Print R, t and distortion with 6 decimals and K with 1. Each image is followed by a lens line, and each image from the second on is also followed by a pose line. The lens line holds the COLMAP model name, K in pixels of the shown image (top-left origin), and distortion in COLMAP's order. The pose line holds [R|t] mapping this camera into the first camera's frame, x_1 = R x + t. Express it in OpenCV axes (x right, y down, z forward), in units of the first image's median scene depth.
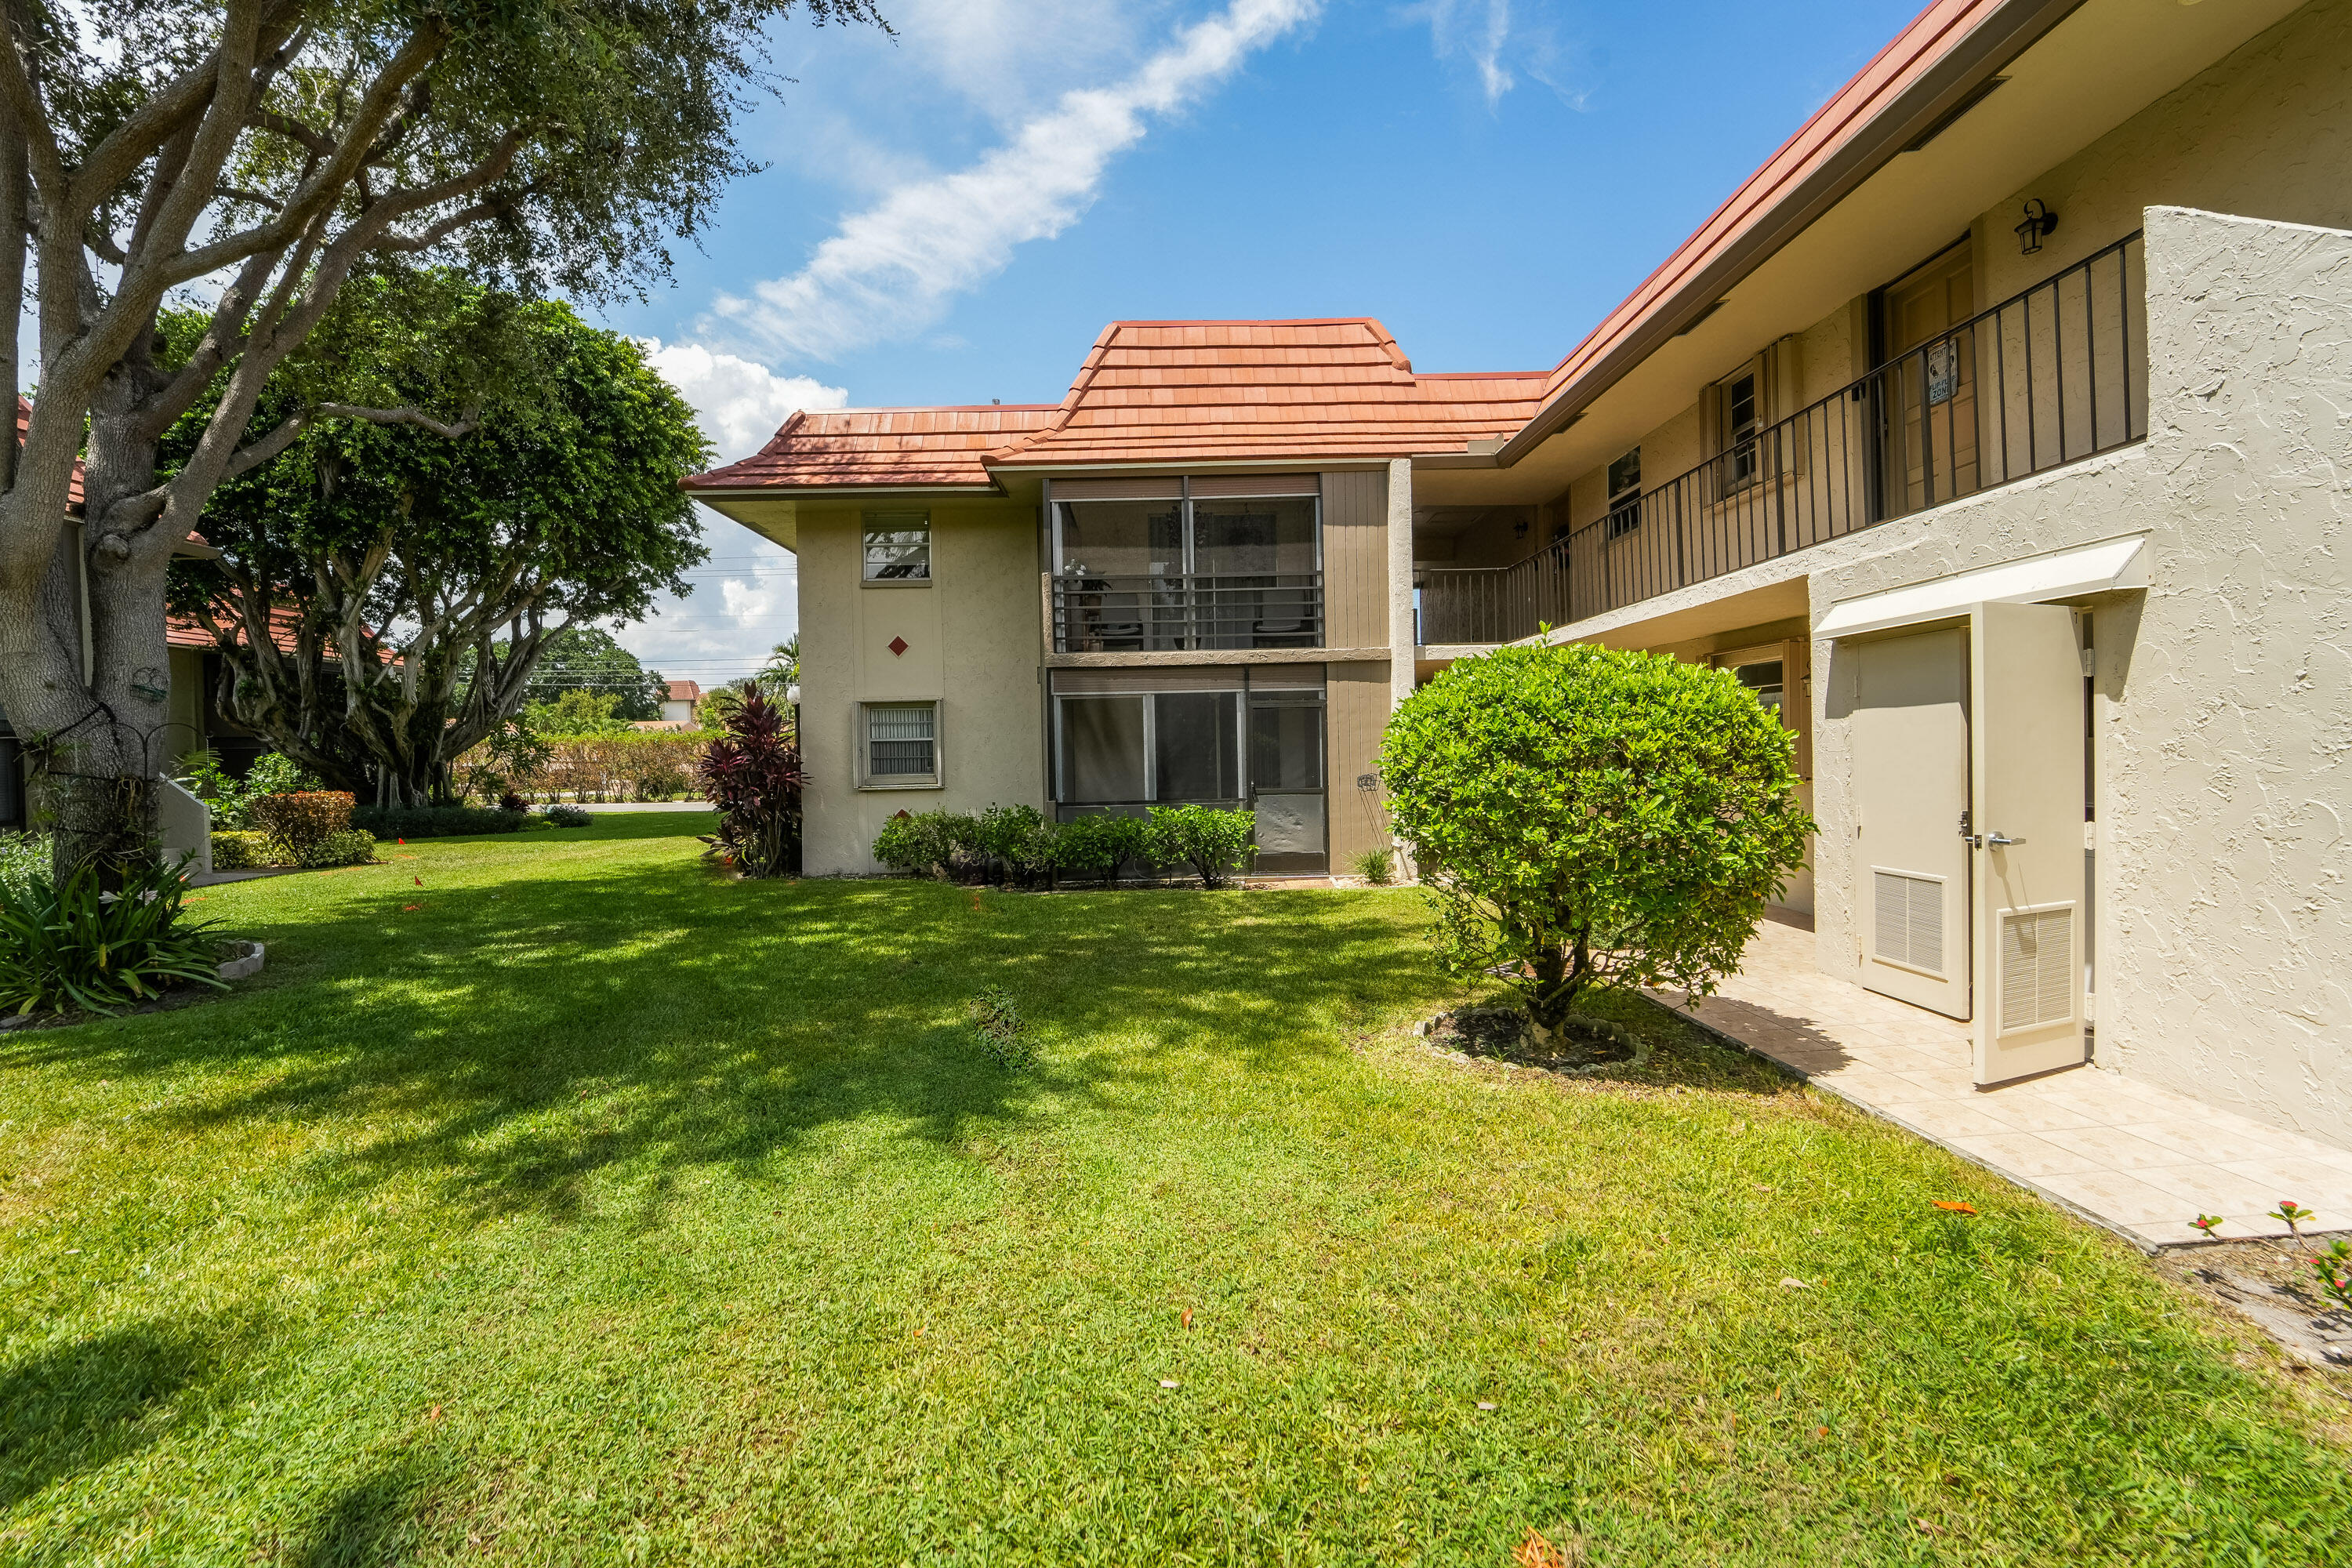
lens RADIAL K [[1007.3, 0, 1130.4], [0, 1007.3, 762.0], [0, 0, 1]] dist [-0.075857, -0.000084]
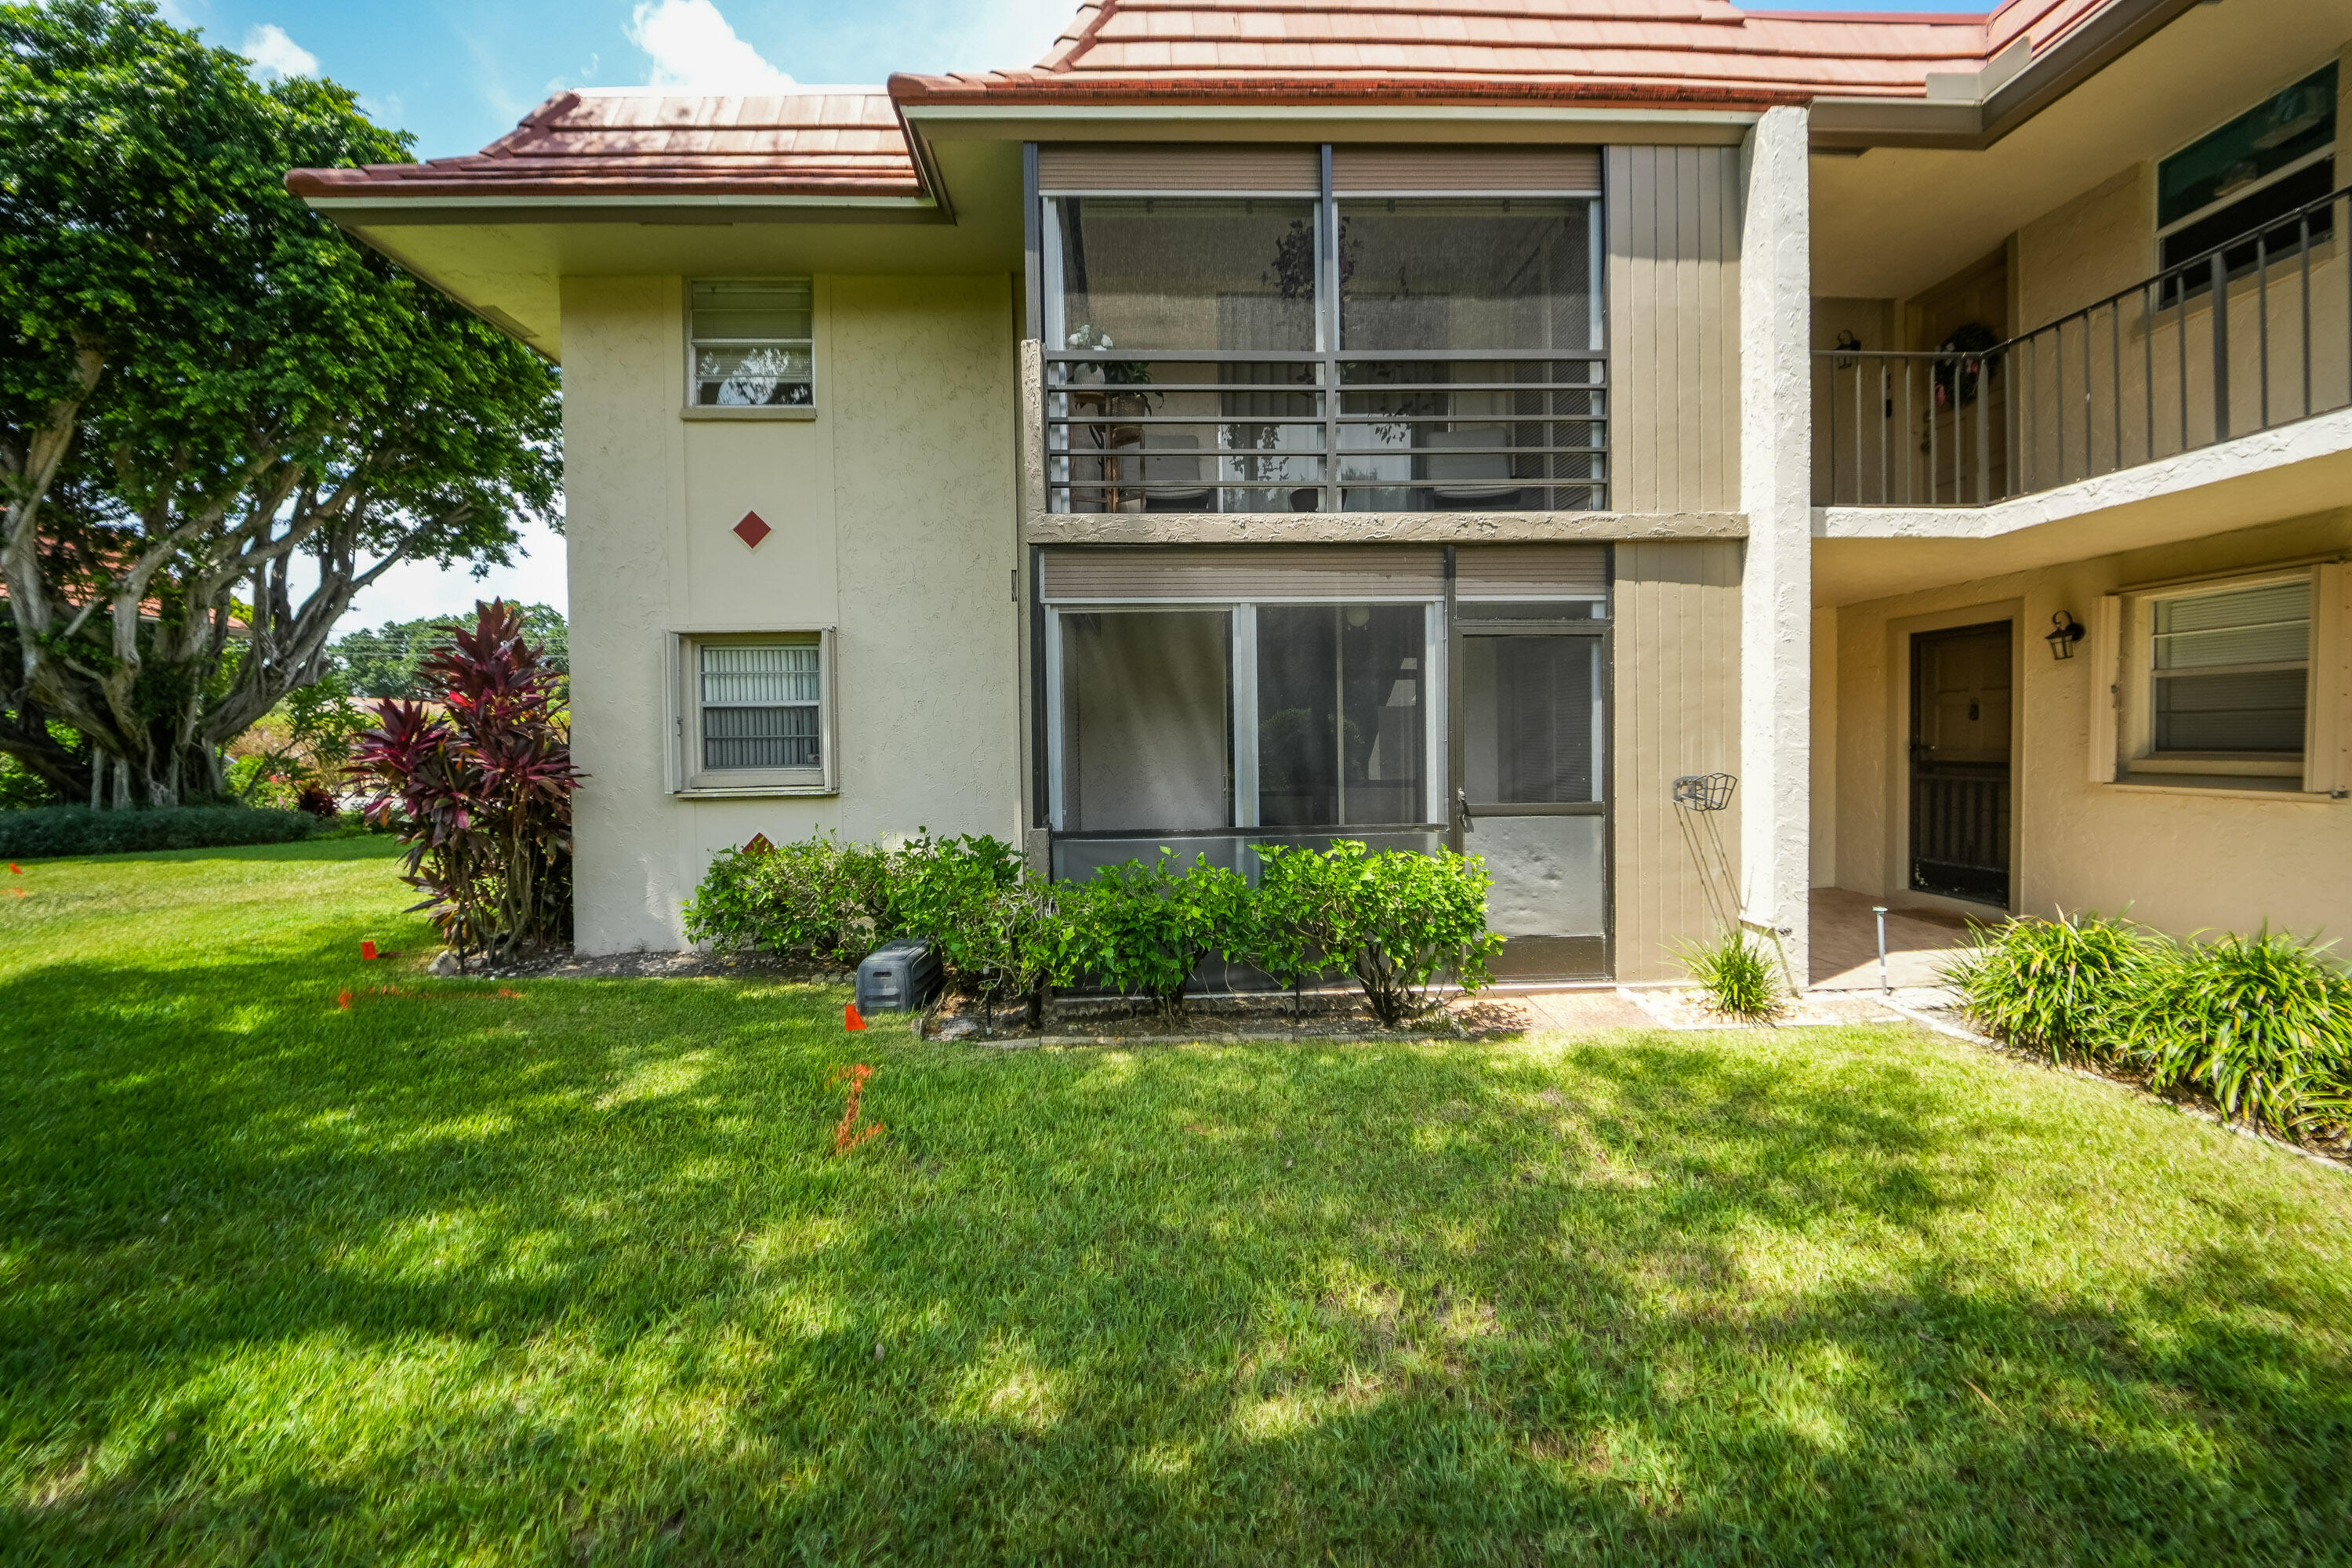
lens RADIAL K [[965.9, 0, 1169.1], [0, 965.9, 761.2], [0, 0, 1]] dist [-0.035962, 0.000058]
pose [[0.998281, 0.003888, 0.058486, -0.043070], [-0.004531, 0.999931, 0.010876, 0.002128], [-0.058440, -0.011123, 0.998229, 0.531786]]
